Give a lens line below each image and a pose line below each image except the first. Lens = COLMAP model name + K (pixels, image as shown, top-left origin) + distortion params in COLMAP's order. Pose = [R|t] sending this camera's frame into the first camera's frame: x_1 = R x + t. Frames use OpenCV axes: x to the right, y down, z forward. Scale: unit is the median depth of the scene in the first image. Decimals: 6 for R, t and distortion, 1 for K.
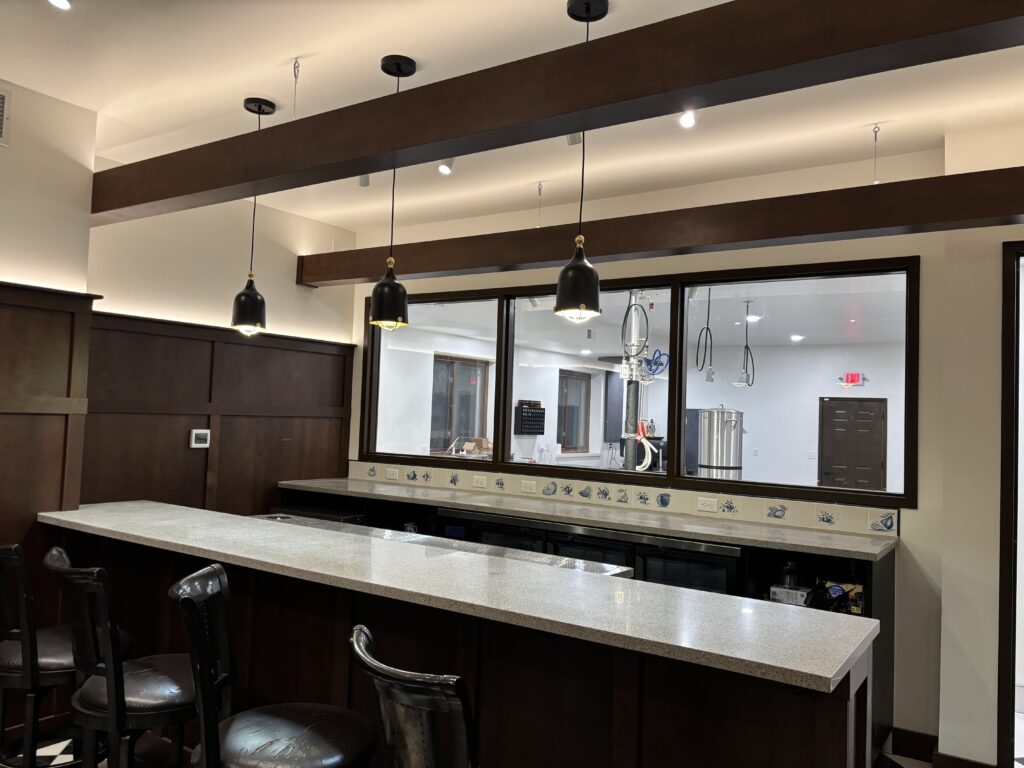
lens RADIAL K [[772.1, 0, 510.1], [0, 772.1, 380.7], [0, 0, 1]] dist [0.025487, -0.025623]
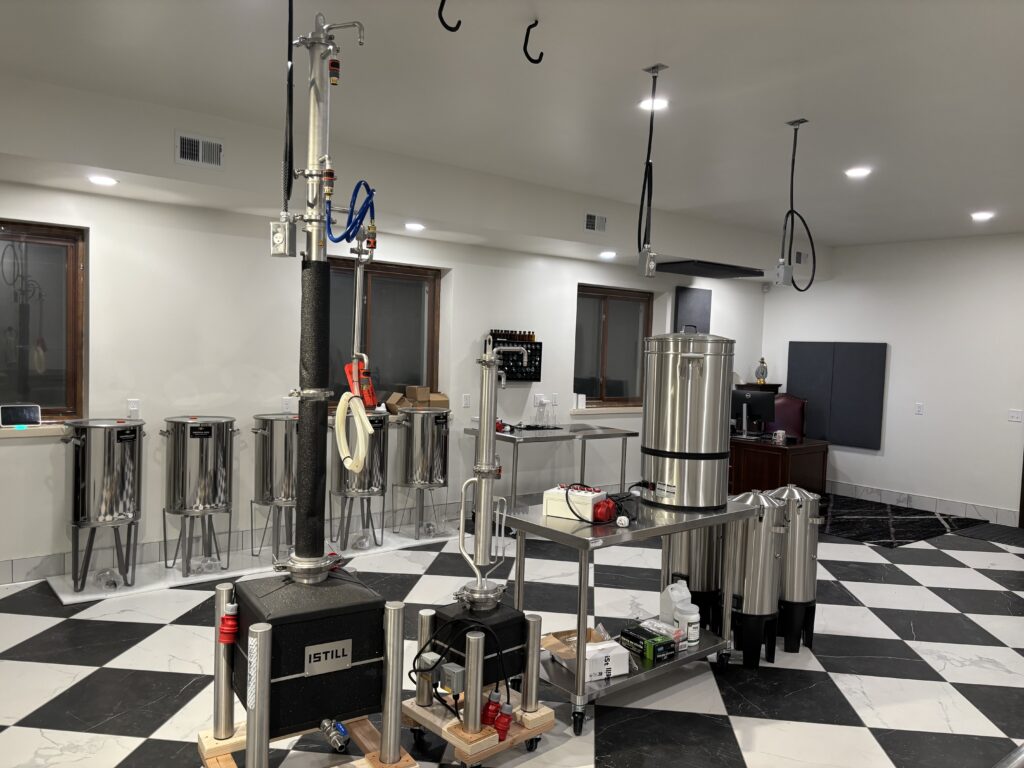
lens RADIAL K [[772.1, 0, 513.6], [0, 772.1, 388.9], [0, 0, 1]] dist [0.025487, -0.025623]
pose [[0.956588, 0.007918, -0.291336, 0.216679], [0.017292, 0.996328, 0.083854, 0.019803], [0.290930, -0.085251, 0.952938, 0.353958]]
